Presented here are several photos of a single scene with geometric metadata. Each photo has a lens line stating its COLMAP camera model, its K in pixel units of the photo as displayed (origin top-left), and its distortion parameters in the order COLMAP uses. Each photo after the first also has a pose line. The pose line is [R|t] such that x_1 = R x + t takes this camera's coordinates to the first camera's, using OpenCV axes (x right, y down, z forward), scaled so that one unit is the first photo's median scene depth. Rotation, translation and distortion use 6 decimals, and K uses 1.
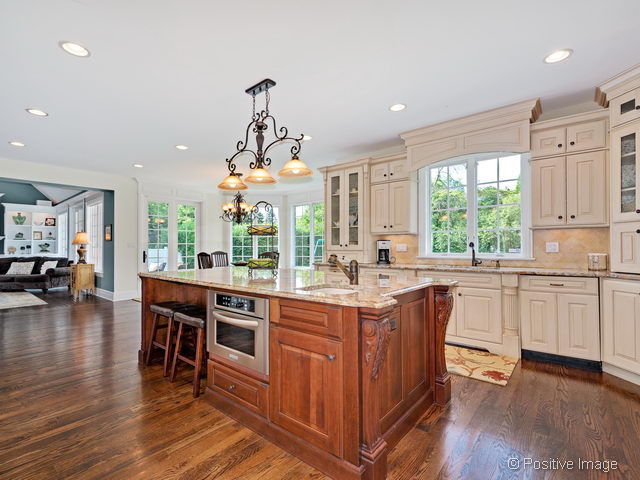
lens RADIAL K [[309.2, 0, 320.0], [0, 309.2, 240.0], [0, 0, 1]] dist [-0.000113, 0.000514]
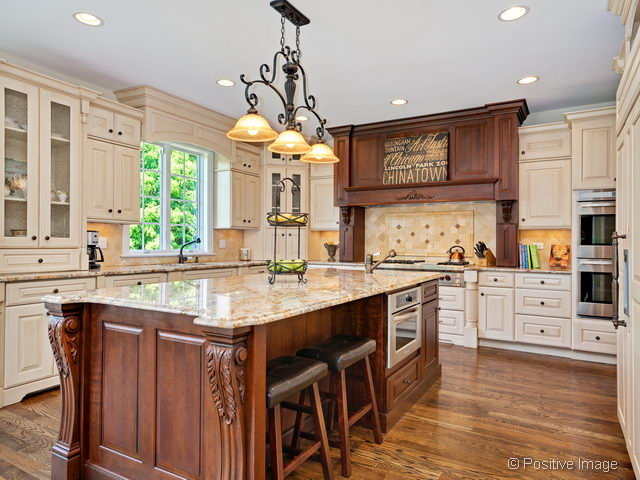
lens RADIAL K [[429.9, 0, 320.0], [0, 429.9, 240.0], [0, 0, 1]] dist [0.068687, 0.000380]
pose [[-0.185719, 0.006766, 0.982580, -1.147901], [-0.029943, 0.999473, -0.012542, 0.024413], [-0.982147, -0.031751, -0.185419, 1.091159]]
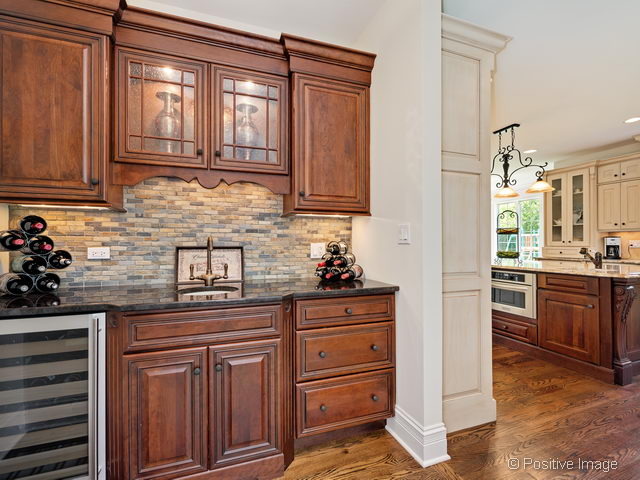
lens RADIAL K [[327.2, 0, 320.0], [0, 327.2, 240.0], [0, 0, 1]] dist [-0.002626, -0.002591]
pose [[0.880086, -0.002171, -0.474810, -0.230420], [0.008102, 0.999913, 0.010444, -0.012270], [0.474746, -0.013038, 0.880026, -0.708510]]
